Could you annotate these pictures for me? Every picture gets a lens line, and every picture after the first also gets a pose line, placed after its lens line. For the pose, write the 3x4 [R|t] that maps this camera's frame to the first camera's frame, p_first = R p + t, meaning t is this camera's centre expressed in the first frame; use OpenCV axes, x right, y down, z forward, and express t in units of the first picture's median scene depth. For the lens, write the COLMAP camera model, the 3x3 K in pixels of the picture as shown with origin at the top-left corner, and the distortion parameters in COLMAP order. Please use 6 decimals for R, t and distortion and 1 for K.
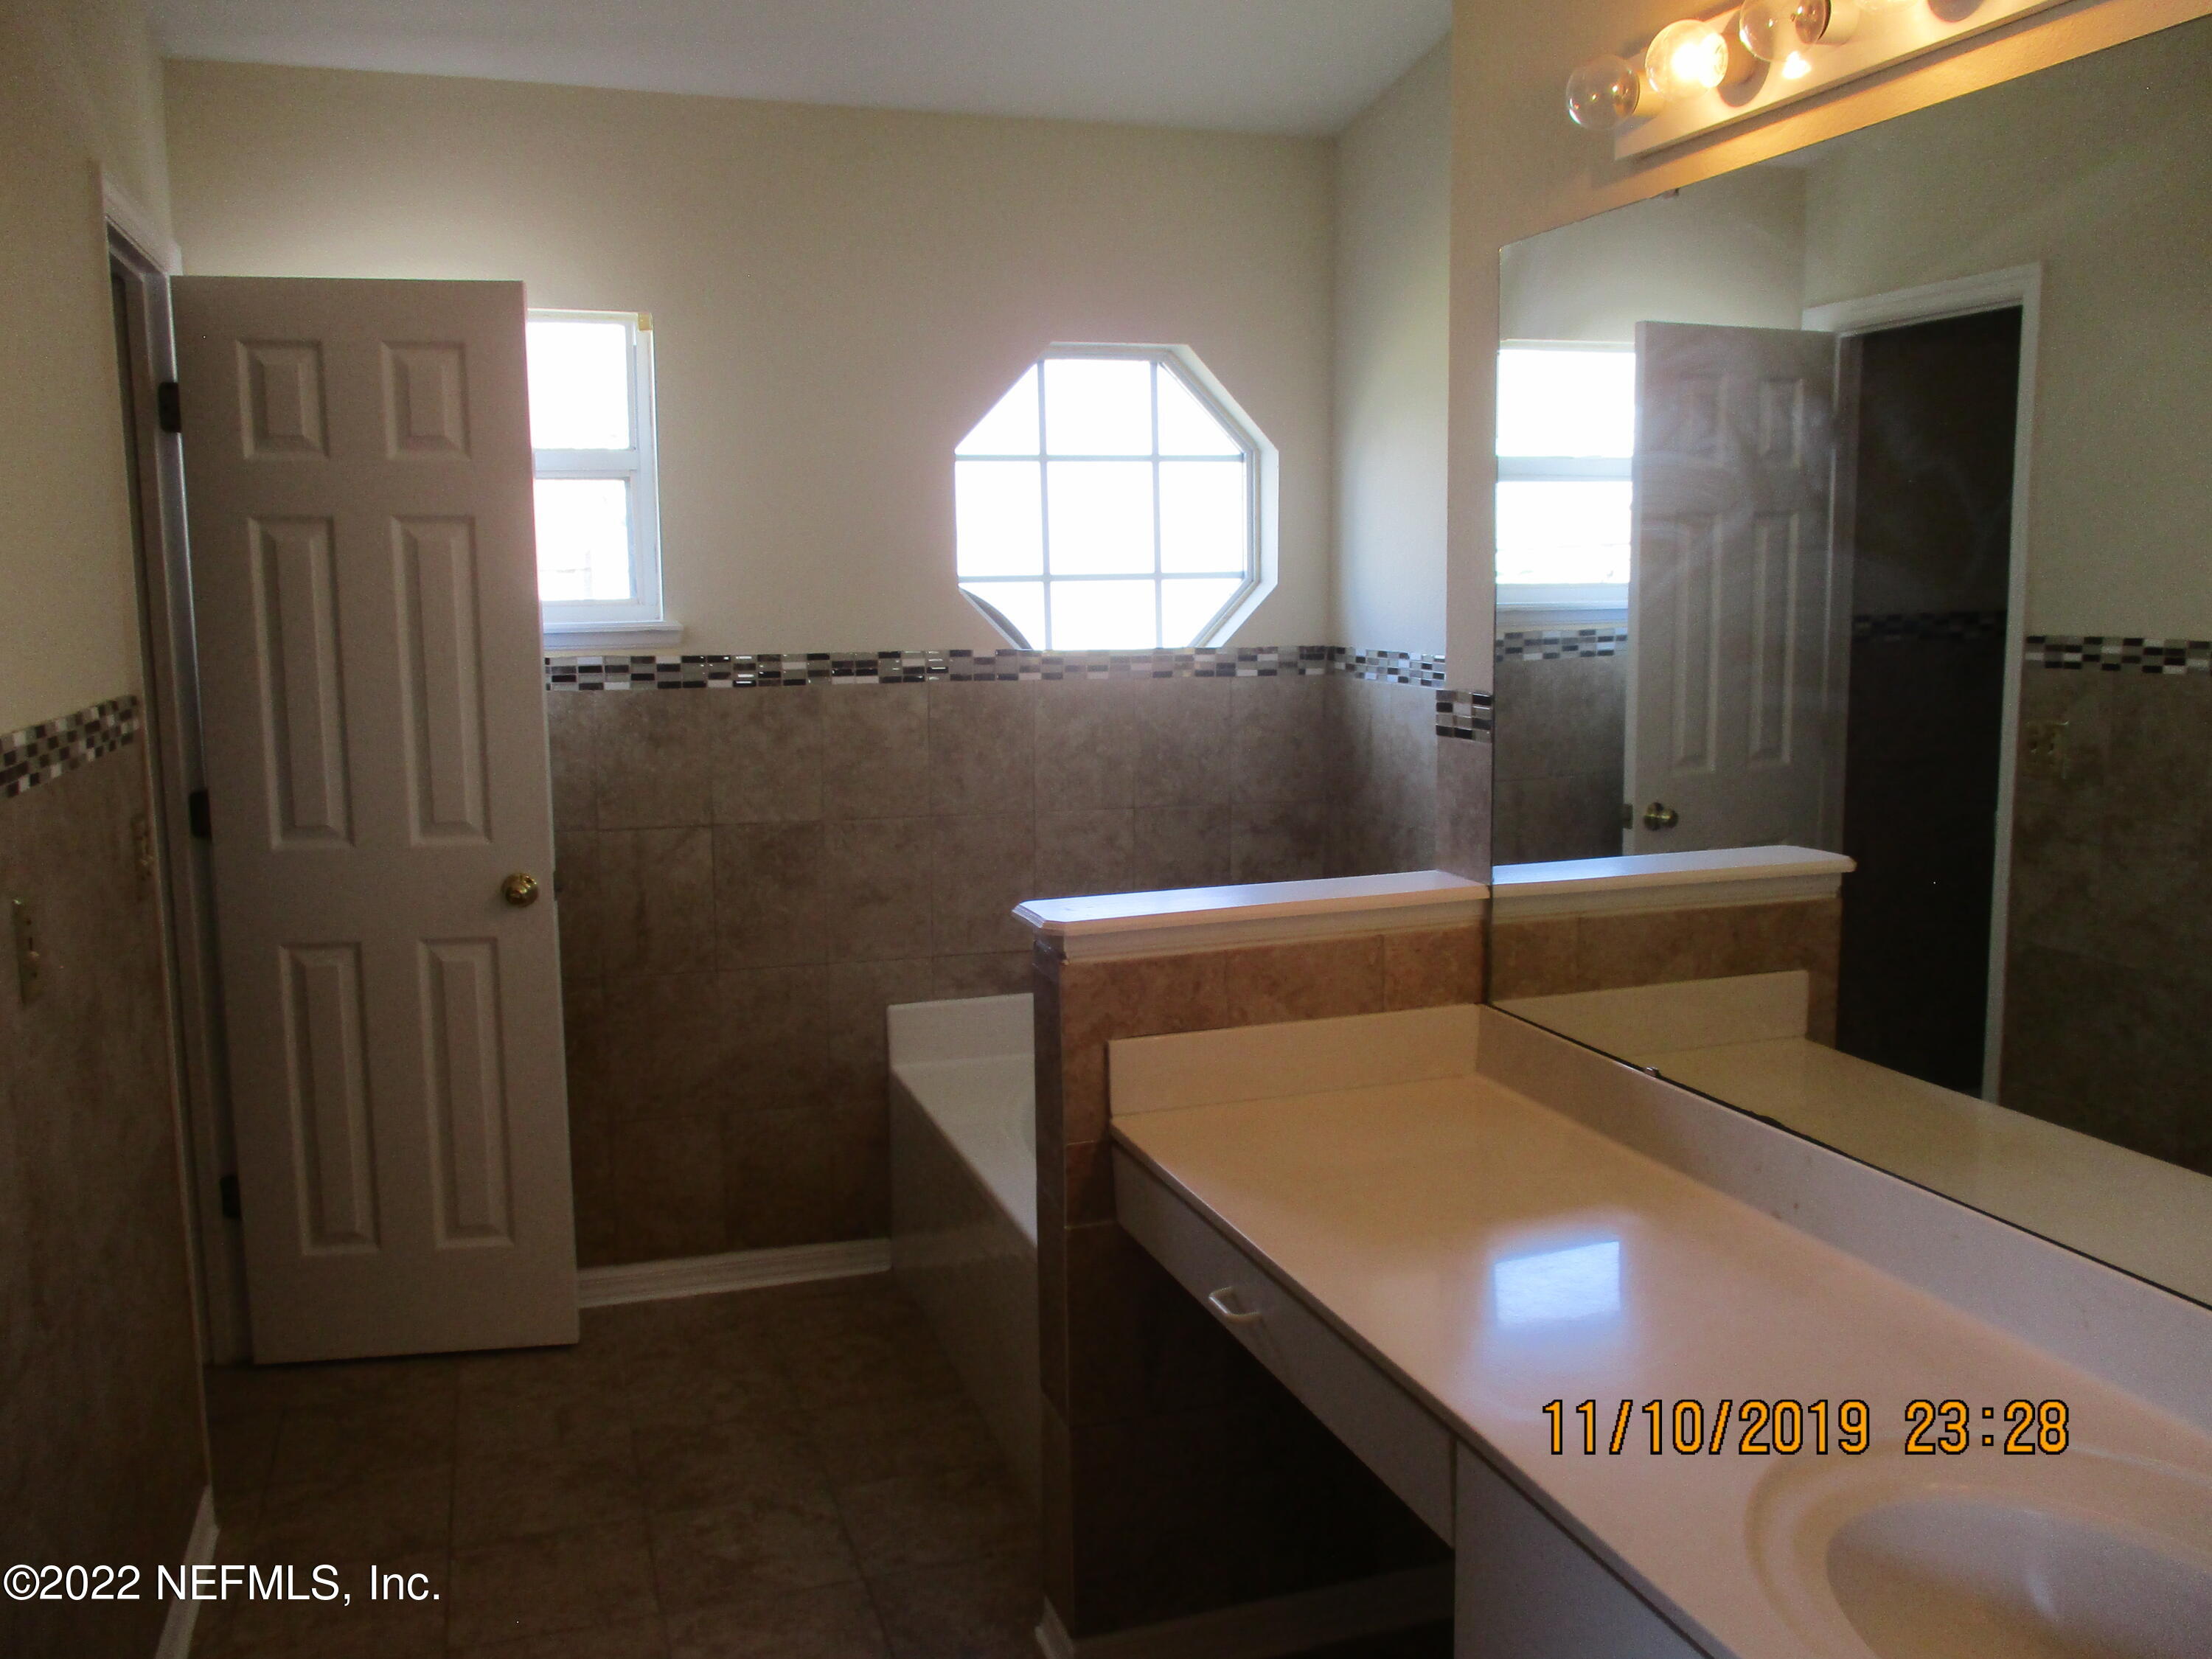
lens RADIAL K [[1831.8, 0, 1107.0], [0, 1831.8, 830.0], [0, 0, 1]] dist [-0.026814, 0.008106]
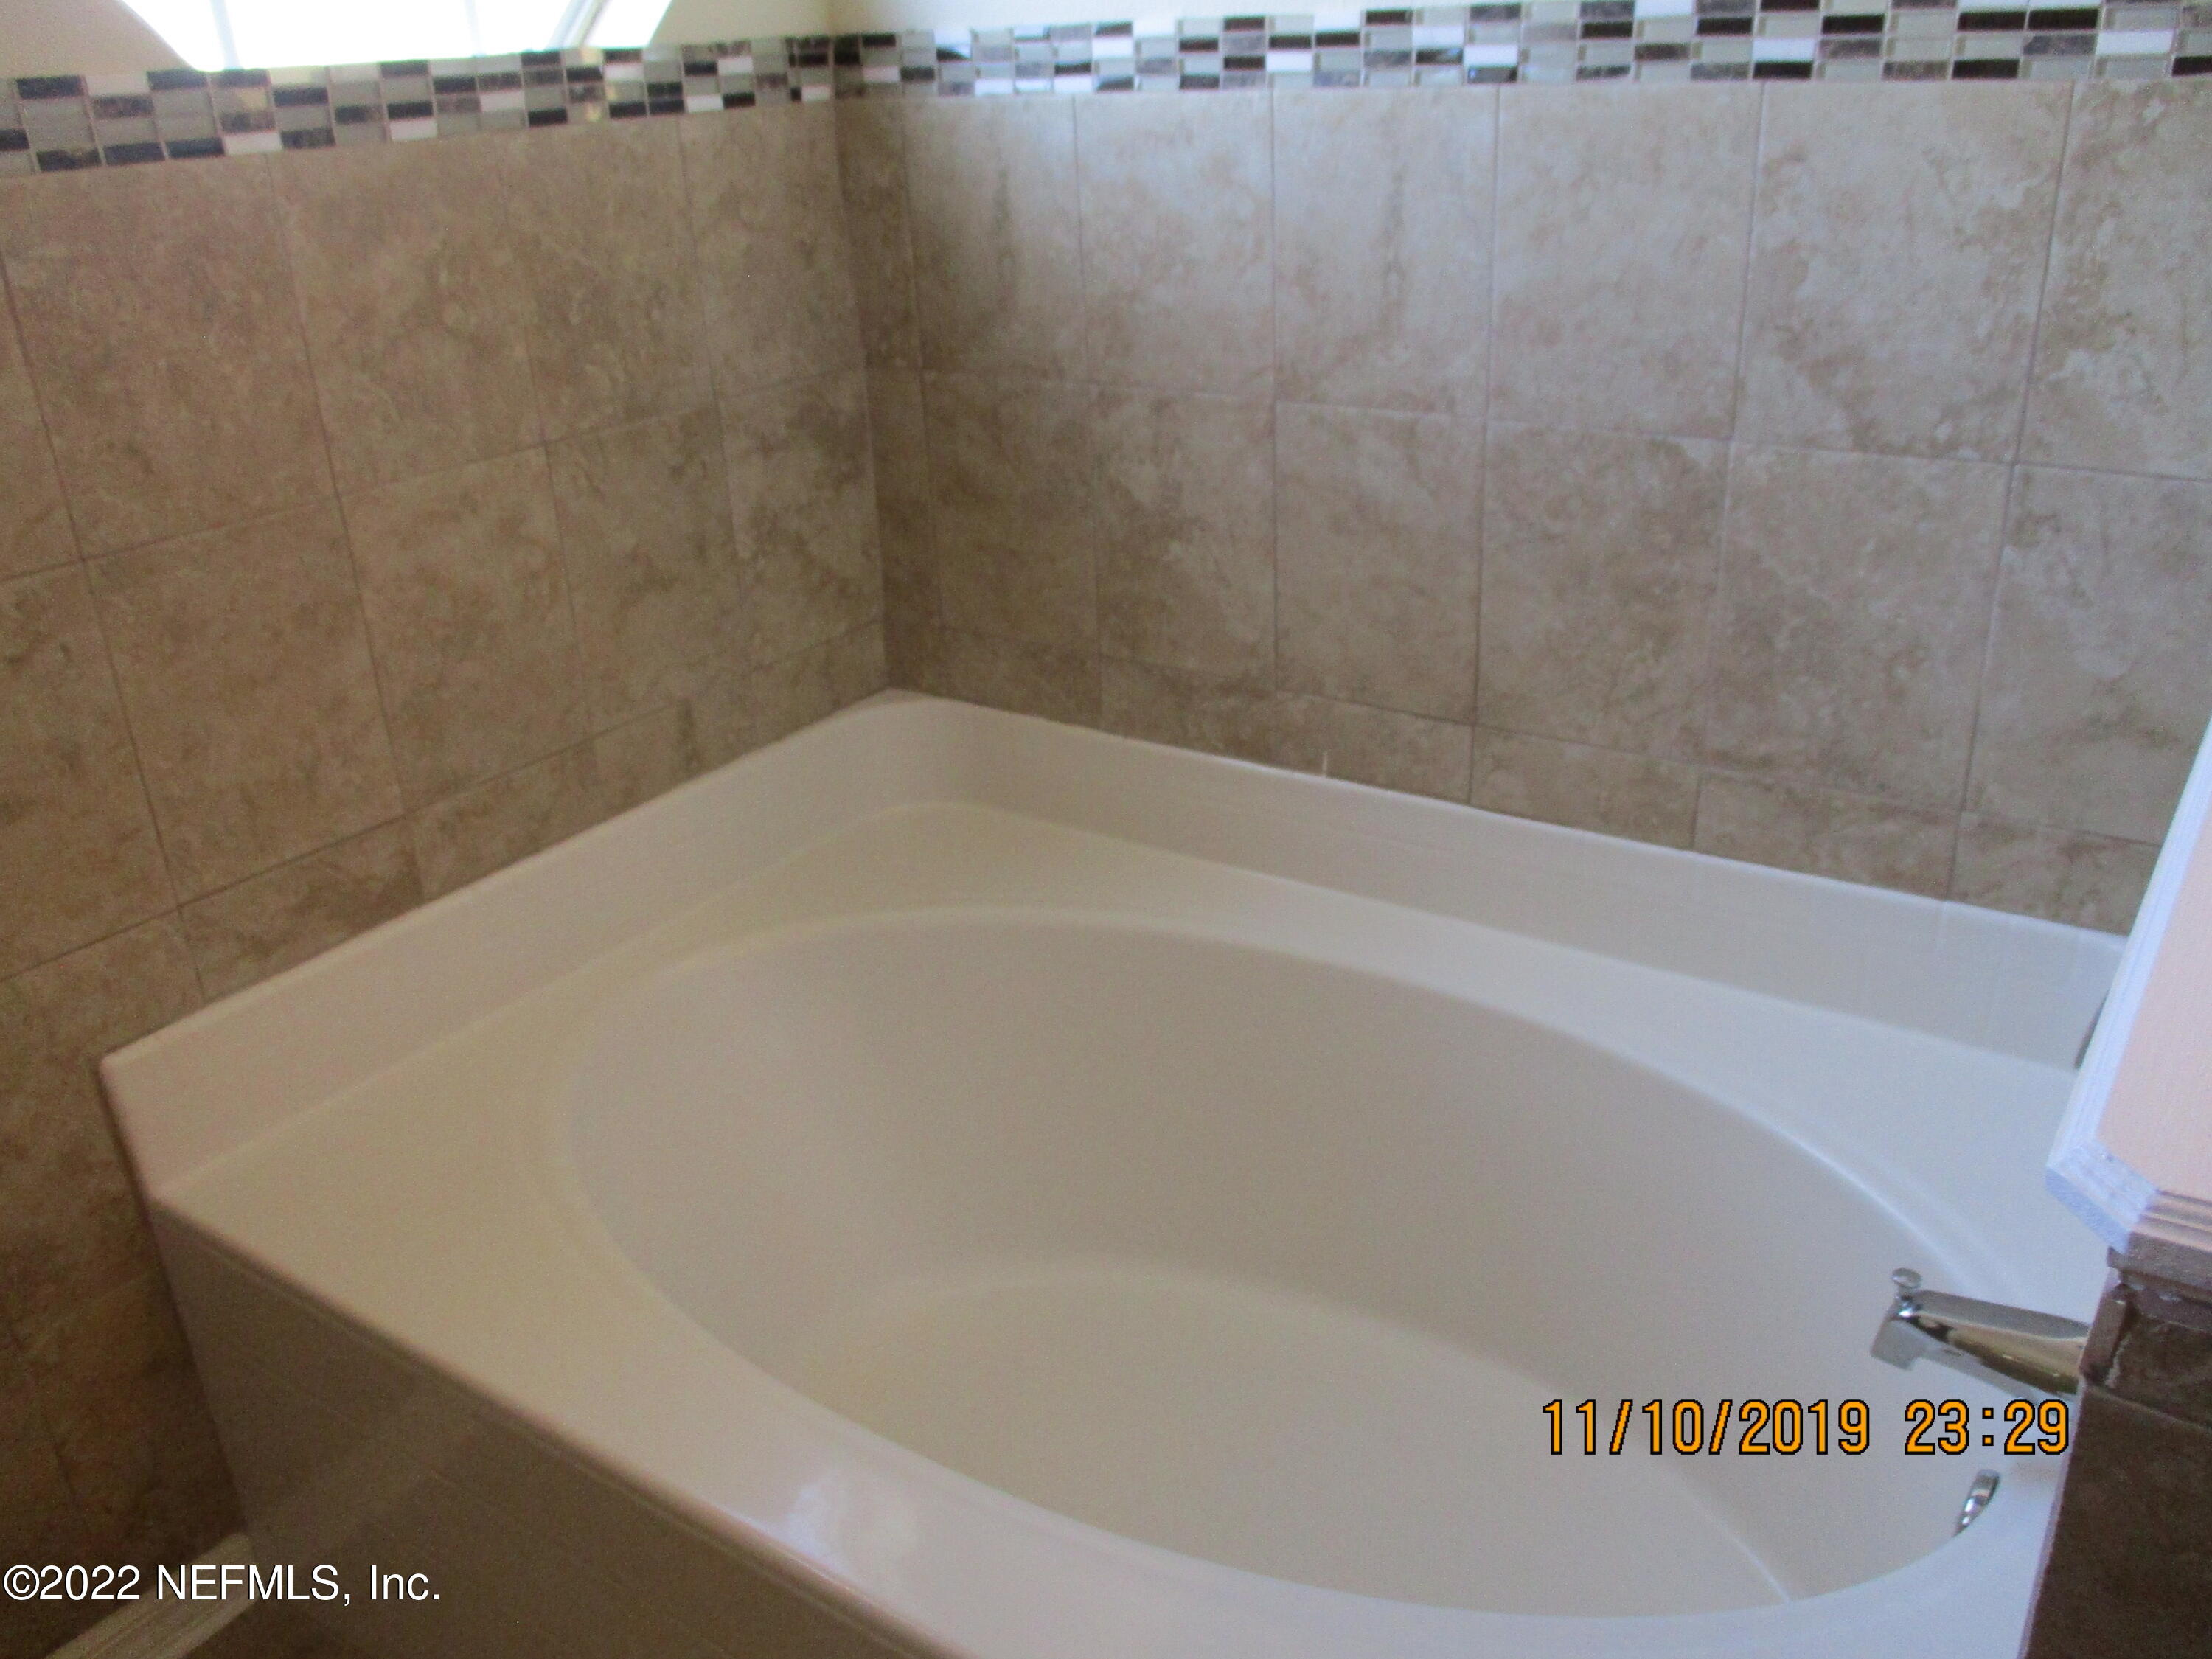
lens RADIAL K [[1831.8, 0, 1108.3], [0, 1831.8, 841.9], [0, 0, 1]] dist [-0.026814, 0.008106]
pose [[0.797635, -0.279501, 0.534469, -0.140556], [0.125006, 0.943512, 0.306853, -0.040052], [-0.590044, -0.177944, 0.787518, 0.566887]]
